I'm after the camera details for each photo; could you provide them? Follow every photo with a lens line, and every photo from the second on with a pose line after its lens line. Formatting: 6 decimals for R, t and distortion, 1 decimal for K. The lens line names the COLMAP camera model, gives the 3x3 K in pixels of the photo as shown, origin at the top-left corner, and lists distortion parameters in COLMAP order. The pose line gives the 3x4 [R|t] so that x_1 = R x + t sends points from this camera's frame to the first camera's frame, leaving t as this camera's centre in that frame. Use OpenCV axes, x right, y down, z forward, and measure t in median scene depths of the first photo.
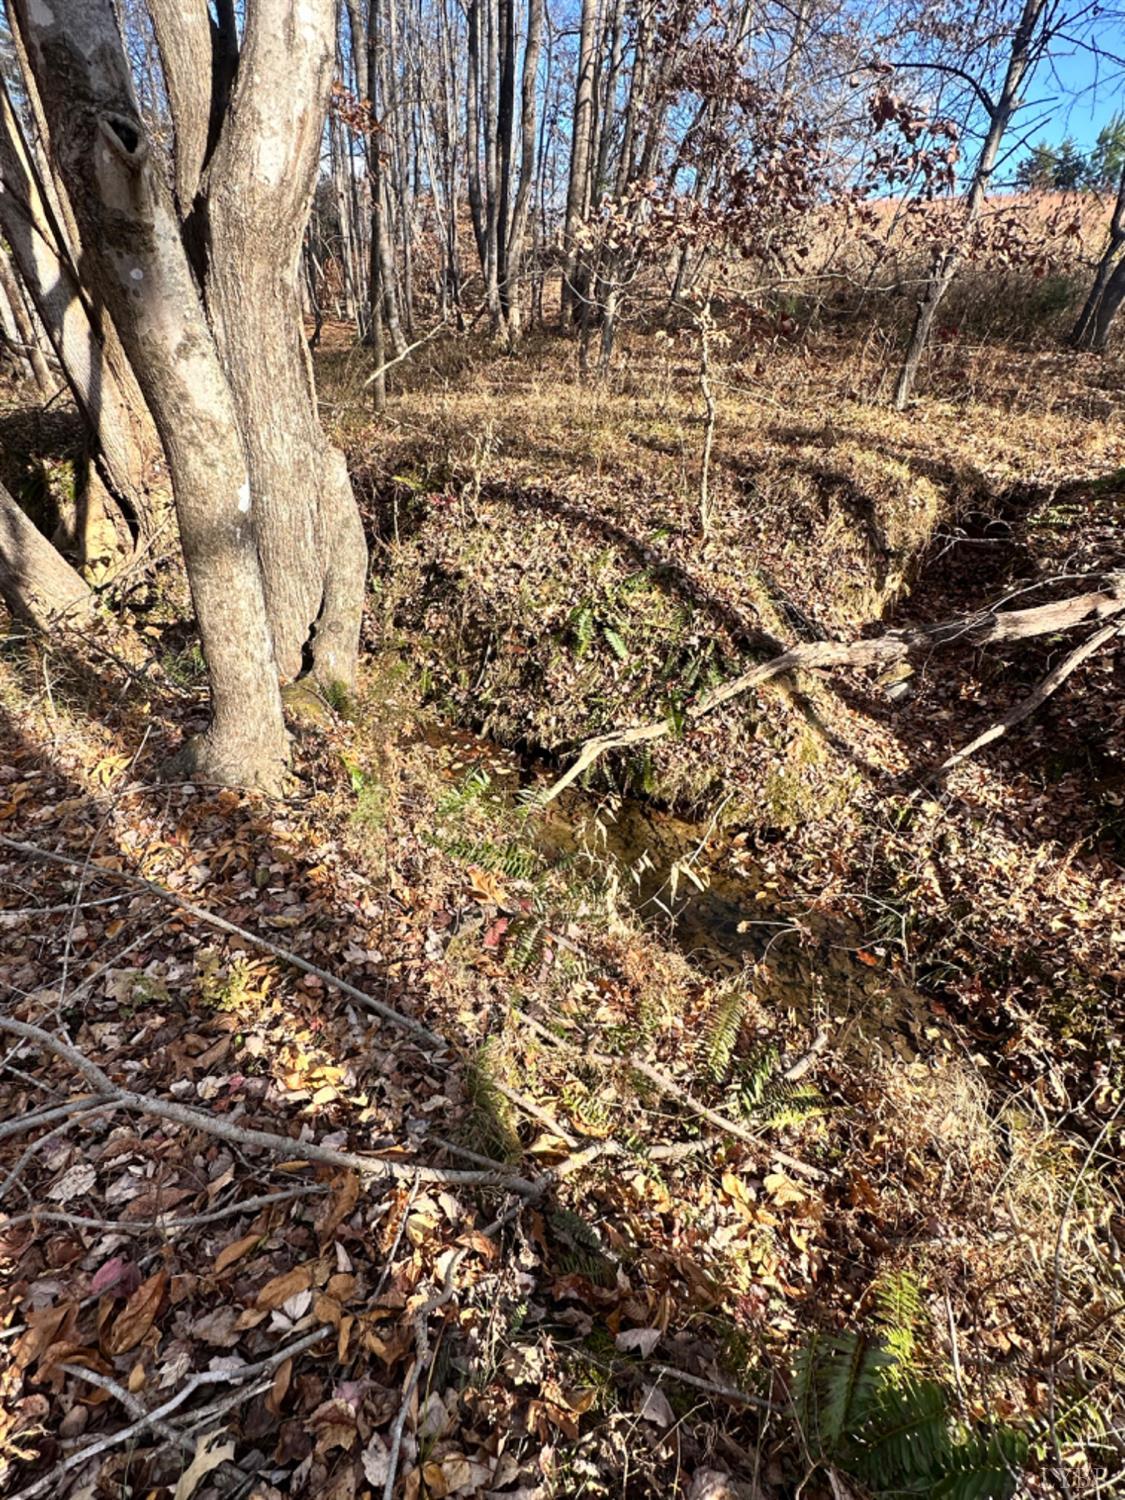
lens RADIAL K [[744.8, 0, 562.6], [0, 744.8, 748.8], [0, 0, 1]] dist [-0.001942, -0.000198]
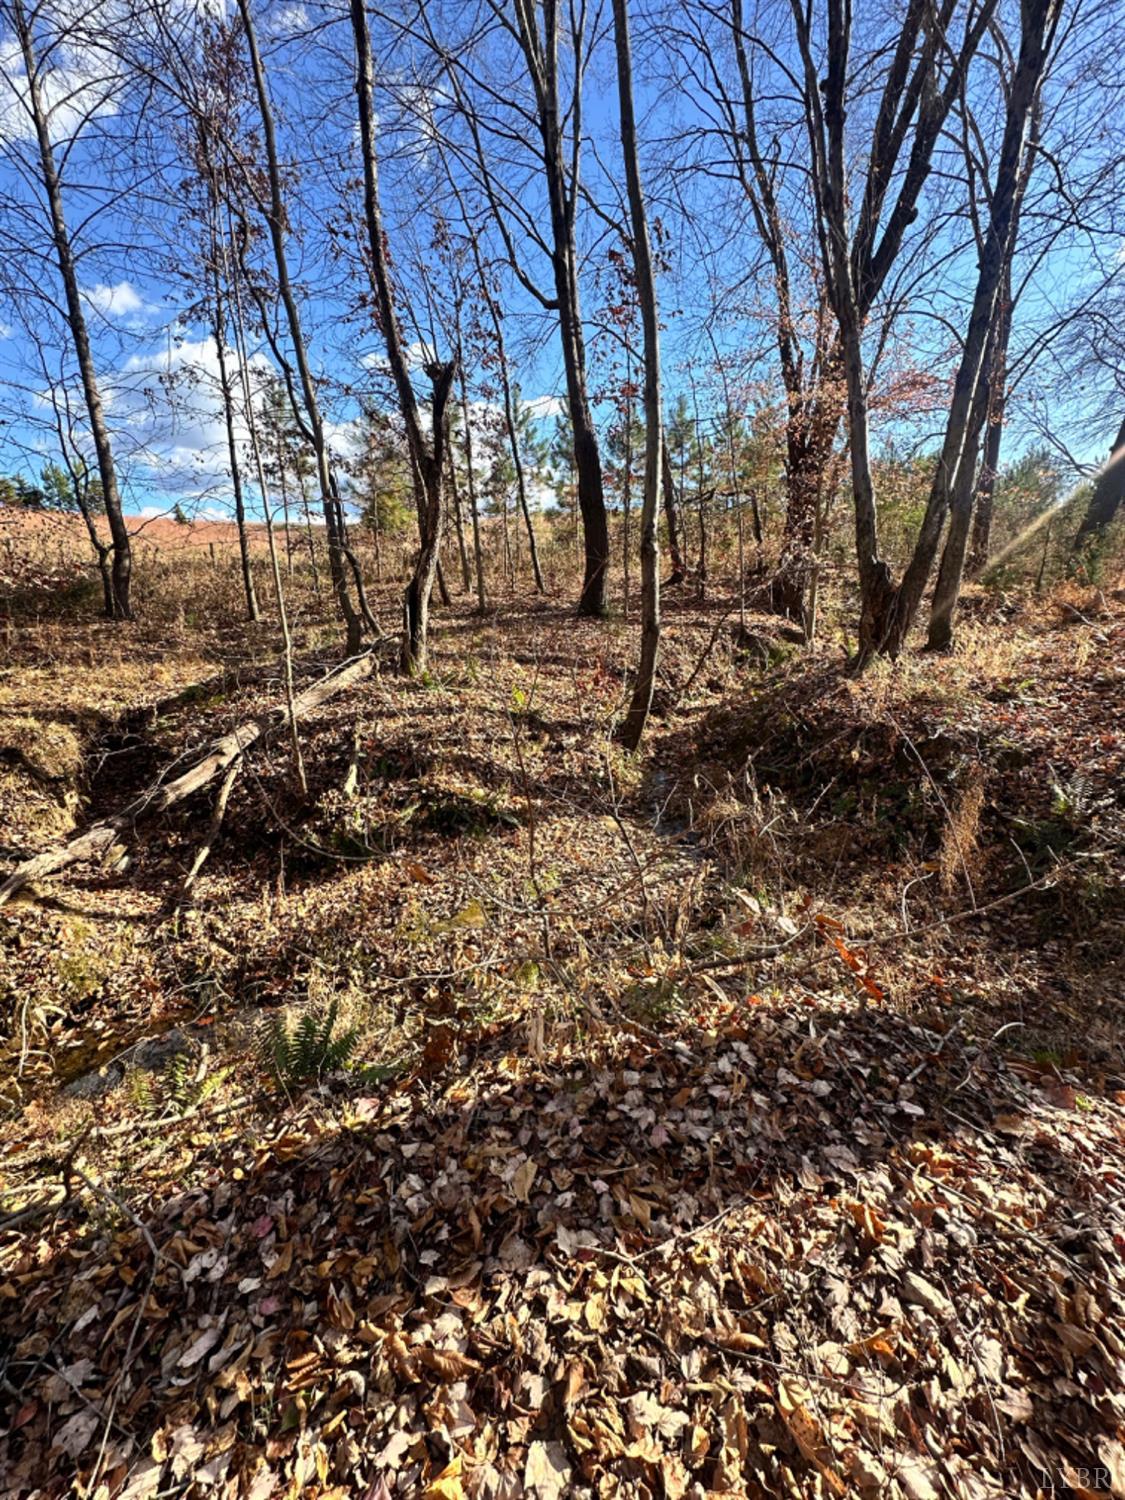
lens RADIAL K [[602.6, 0, 560.1], [0, 602.6, 751.0], [0, 0, 1]] dist [-0.002079, -0.000101]
pose [[0.381392, -0.287893, 0.878440, -0.161910], [0.506609, 0.859952, 0.061880, 0.089981], [-0.773232, 0.421425, 0.473828, -0.232926]]
